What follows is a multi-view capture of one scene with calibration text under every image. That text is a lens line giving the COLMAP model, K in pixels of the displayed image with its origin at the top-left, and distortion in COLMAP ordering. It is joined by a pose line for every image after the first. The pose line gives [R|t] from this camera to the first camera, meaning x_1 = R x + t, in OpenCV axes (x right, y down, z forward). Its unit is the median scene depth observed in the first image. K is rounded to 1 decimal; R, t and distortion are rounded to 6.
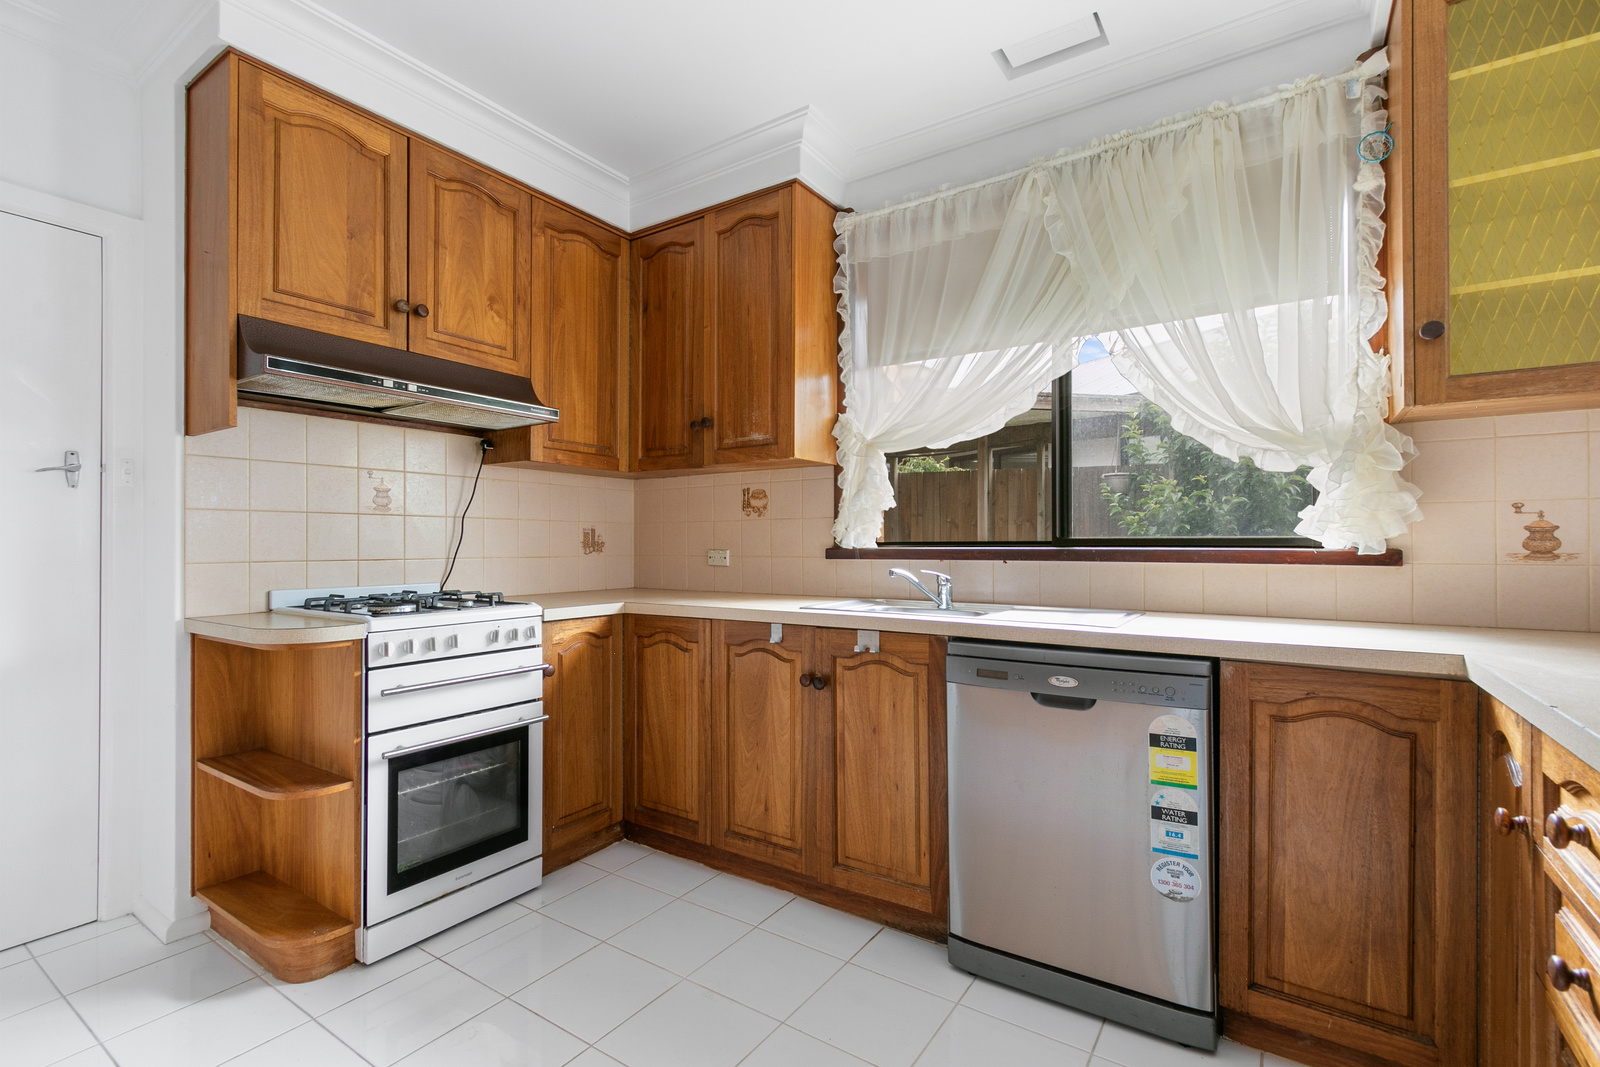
lens RADIAL K [[740.9, 0, 808.2], [0, 740.9, 539.0], [0, 0, 1]] dist [0.010685, -0.003968]
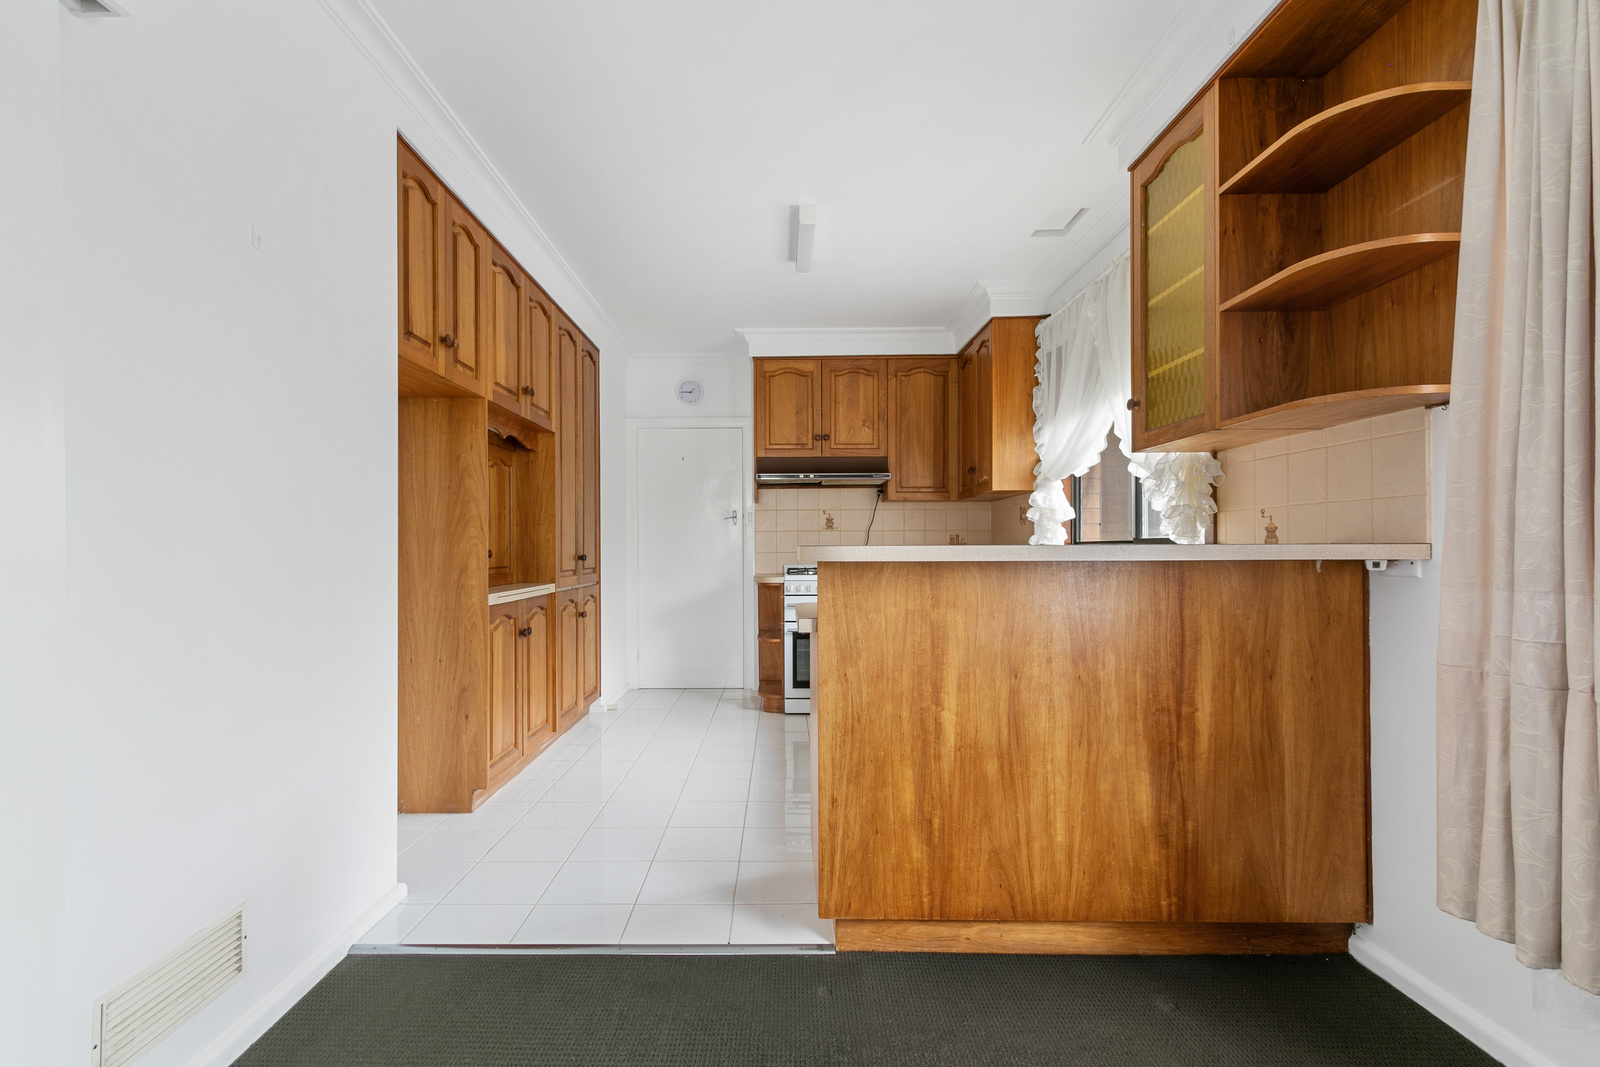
lens RADIAL K [[740.9, 0, 766.7], [0, 740.9, 547.5], [0, 0, 1]] dist [0.010685, -0.003968]
pose [[0.546350, -0.001544, -0.837555, 1.232616], [0.010939, 0.999926, 0.005293, 0.001029], [0.837485, -0.012054, 0.546327, -0.342200]]
